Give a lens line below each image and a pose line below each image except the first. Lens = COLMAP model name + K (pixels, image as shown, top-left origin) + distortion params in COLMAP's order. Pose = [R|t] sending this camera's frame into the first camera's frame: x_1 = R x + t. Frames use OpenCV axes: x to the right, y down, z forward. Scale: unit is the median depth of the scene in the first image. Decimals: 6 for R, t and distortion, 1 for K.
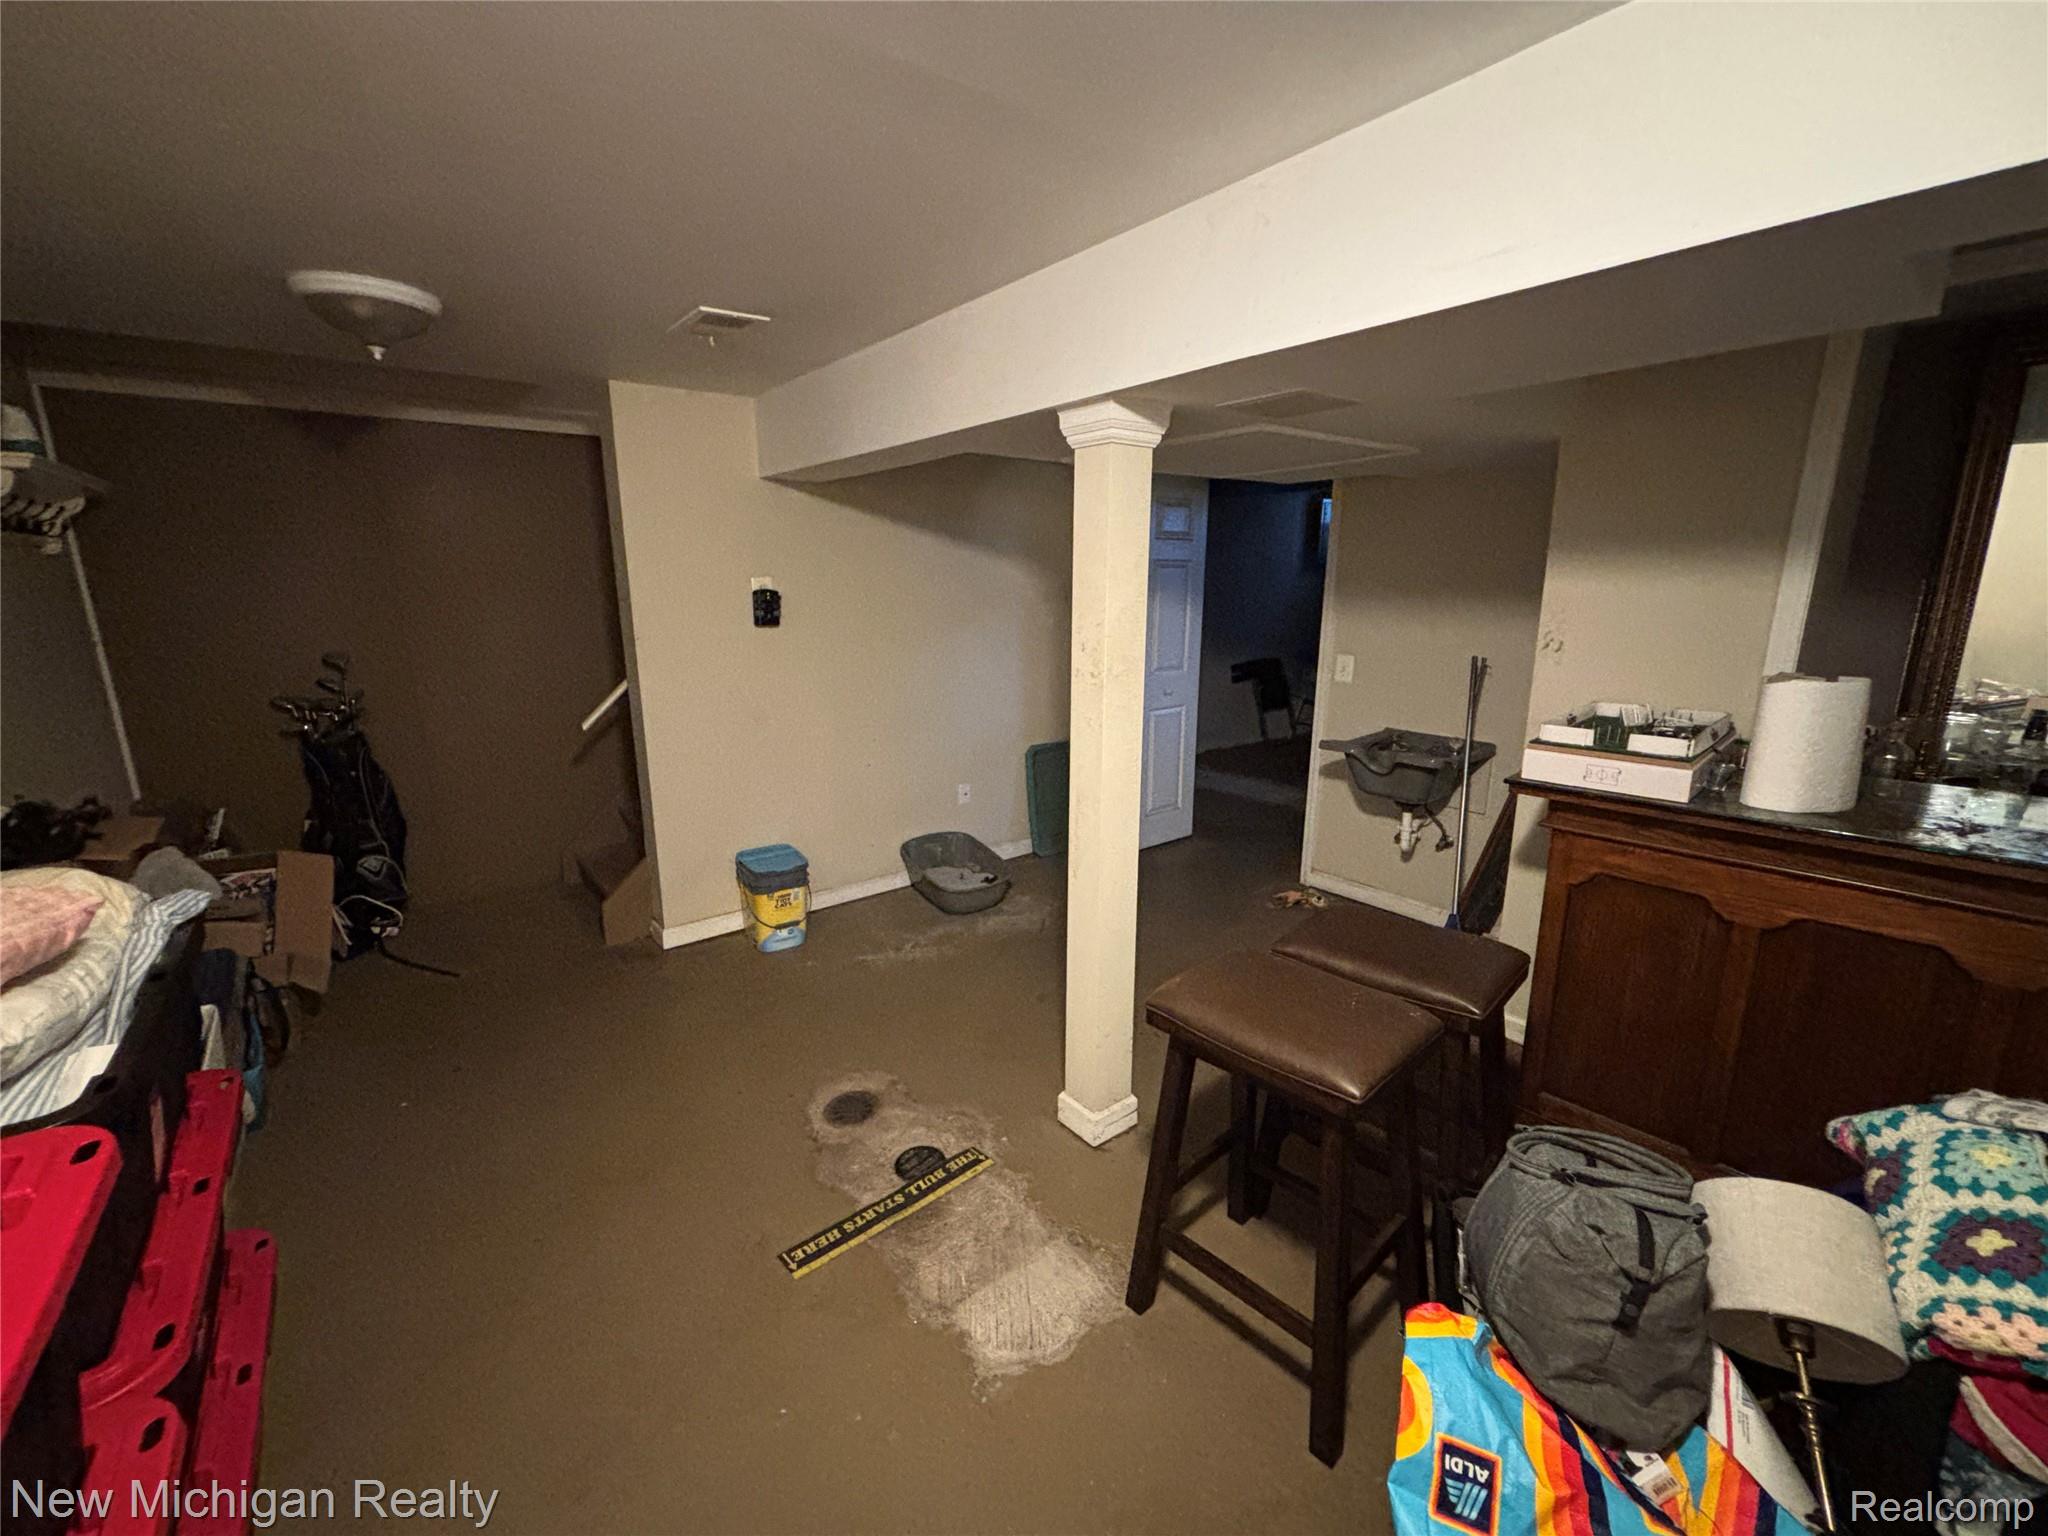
lens RADIAL K [[833.3, 0, 1010.9], [0, 833.3, 751.6], [0, 0, 1]] dist [0.003796, 0.000331]
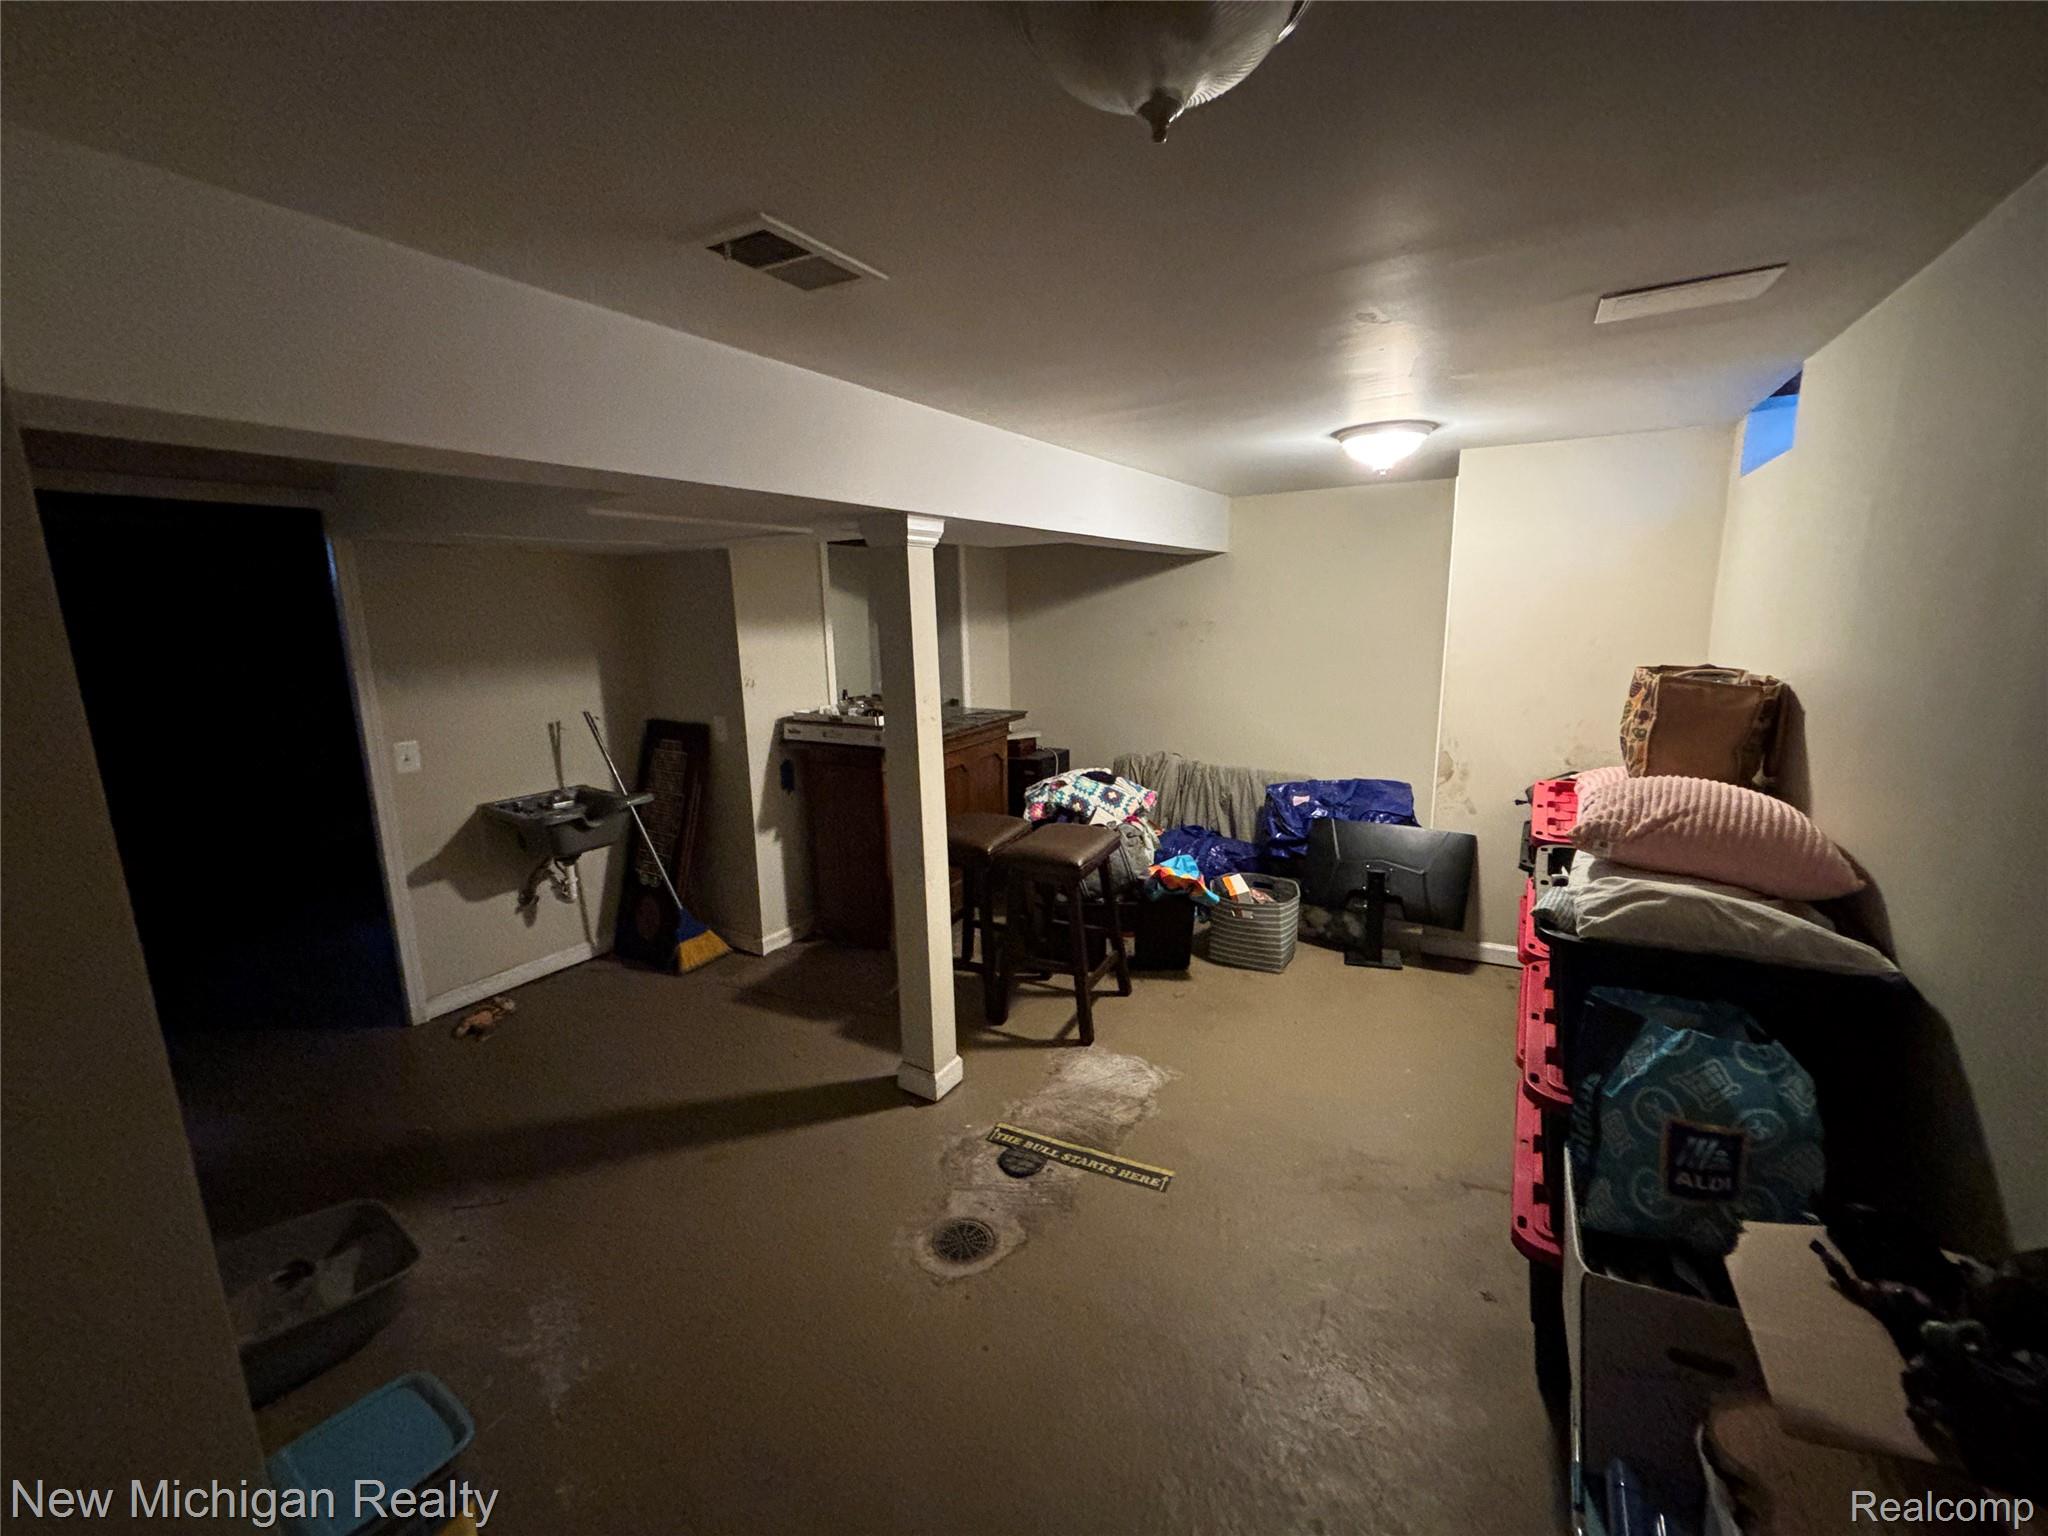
lens RADIAL K [[833.3, 0, 1011.0], [0, 833.3, 772.2], [0, 0, 1]] dist [0.003796, 0.000331]
pose [[-0.363962, -0.163136, 0.917016, -1.711783], [0.216704, 0.942692, 0.253713, -0.467491], [-0.905854, 0.291063, -0.307752, 1.971576]]
